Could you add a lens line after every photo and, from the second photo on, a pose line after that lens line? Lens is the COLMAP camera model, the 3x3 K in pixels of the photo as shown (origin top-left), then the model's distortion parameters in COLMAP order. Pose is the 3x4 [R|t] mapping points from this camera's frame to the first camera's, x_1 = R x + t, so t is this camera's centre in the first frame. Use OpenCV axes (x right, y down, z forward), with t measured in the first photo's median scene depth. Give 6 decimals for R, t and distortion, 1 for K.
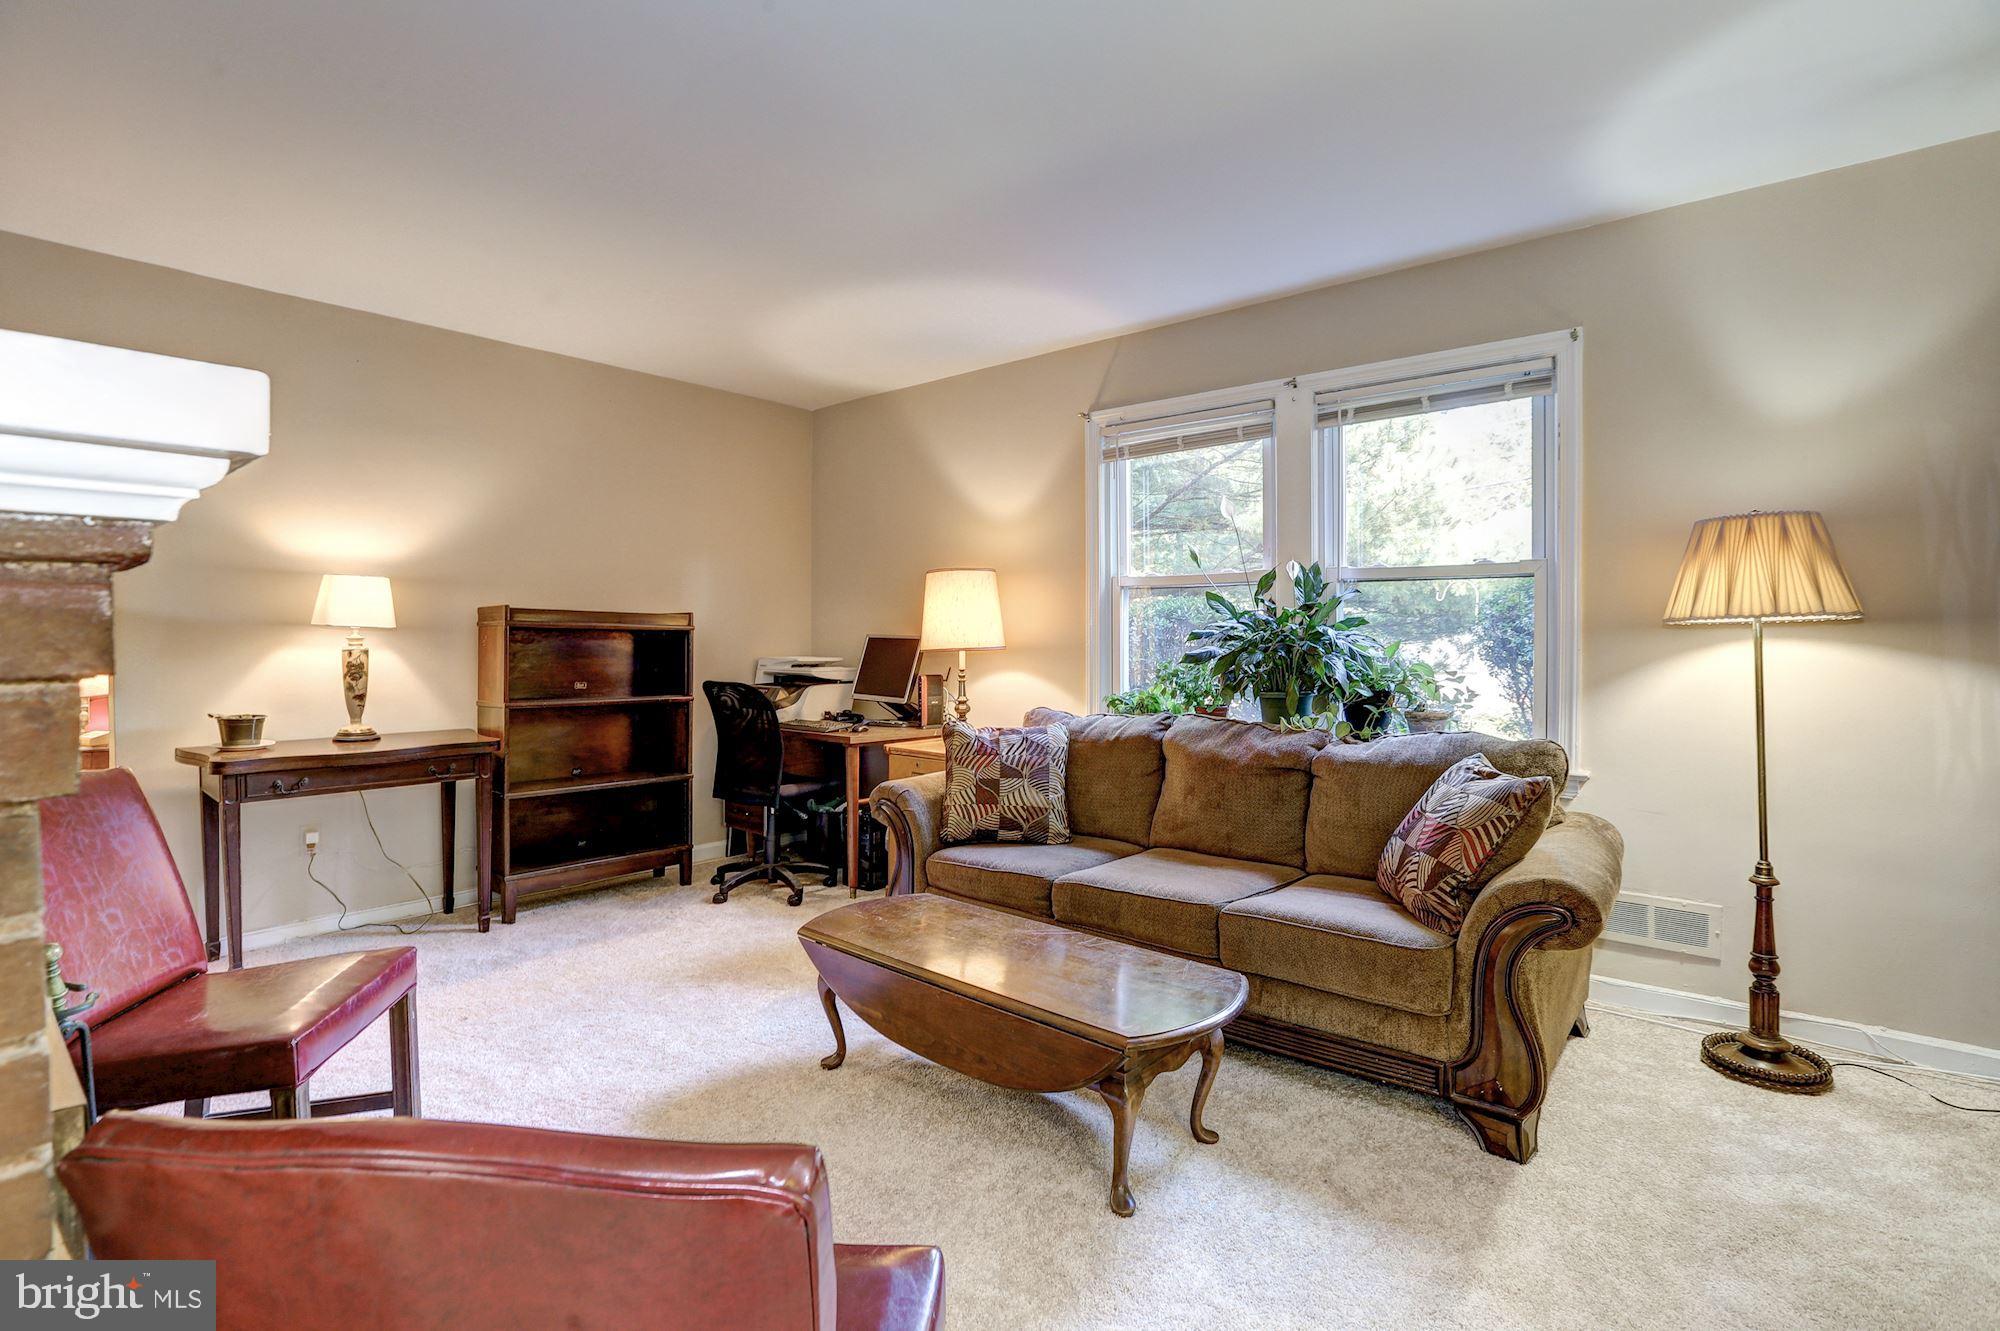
lens RADIAL K [[920.1, 0, 1003.0], [0, 920.1, 639.2], [0, 0, 1]] dist [-0.018935, 0.002282]
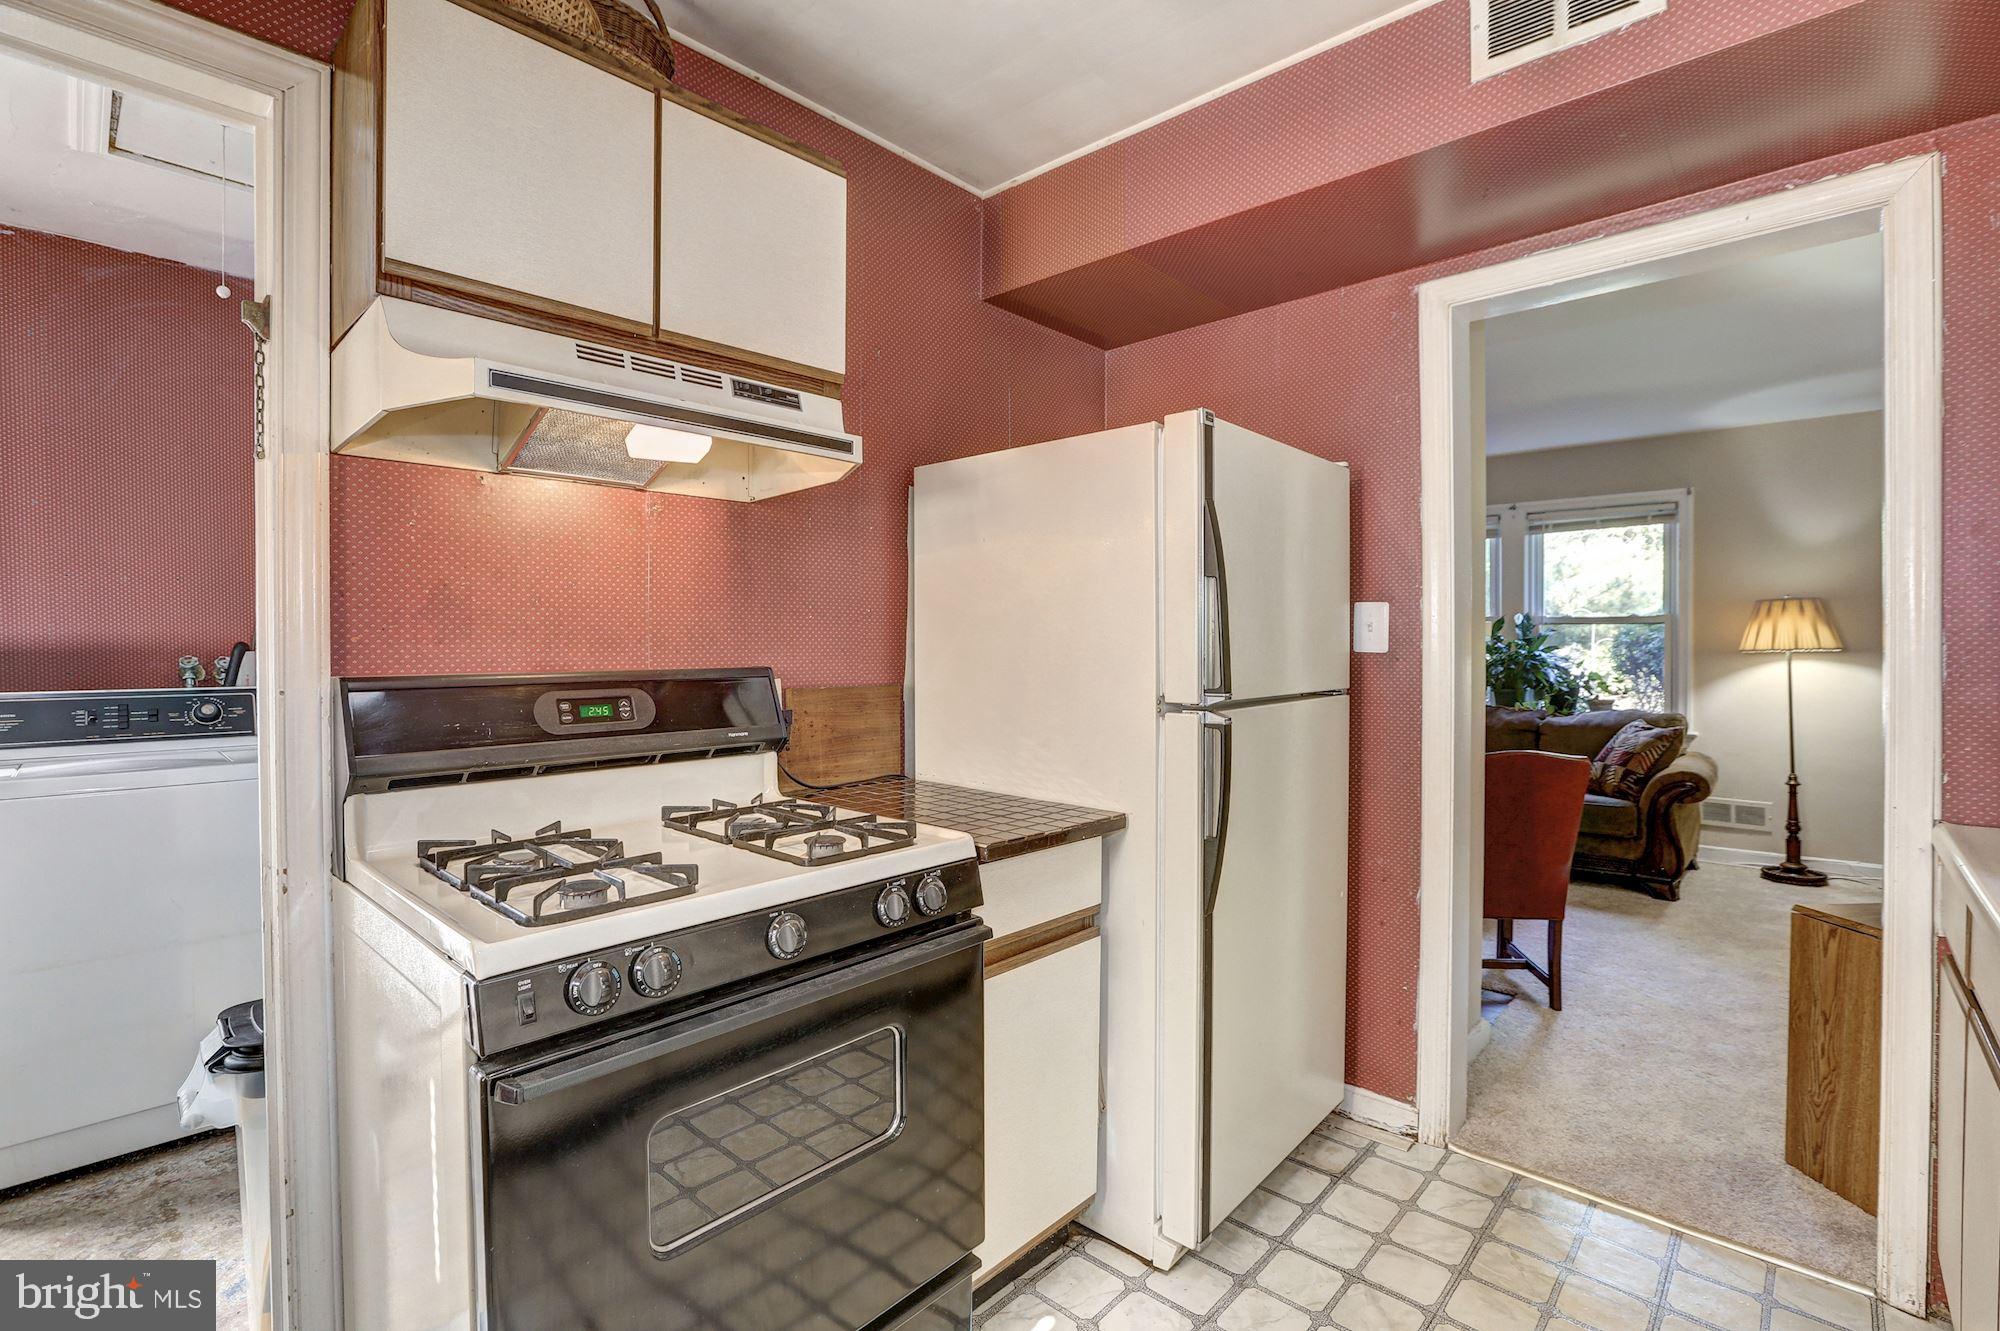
lens RADIAL K [[920.1, 0, 1001.3], [0, 920.1, 649.4], [0, 0, 1]] dist [-0.018935, 0.002282]
pose [[0.998571, 0.002333, -0.053385, -0.737394], [-0.002399, 0.999996, -0.001171, -0.016306], [0.053383, 0.001297, 0.998573, -1.011172]]
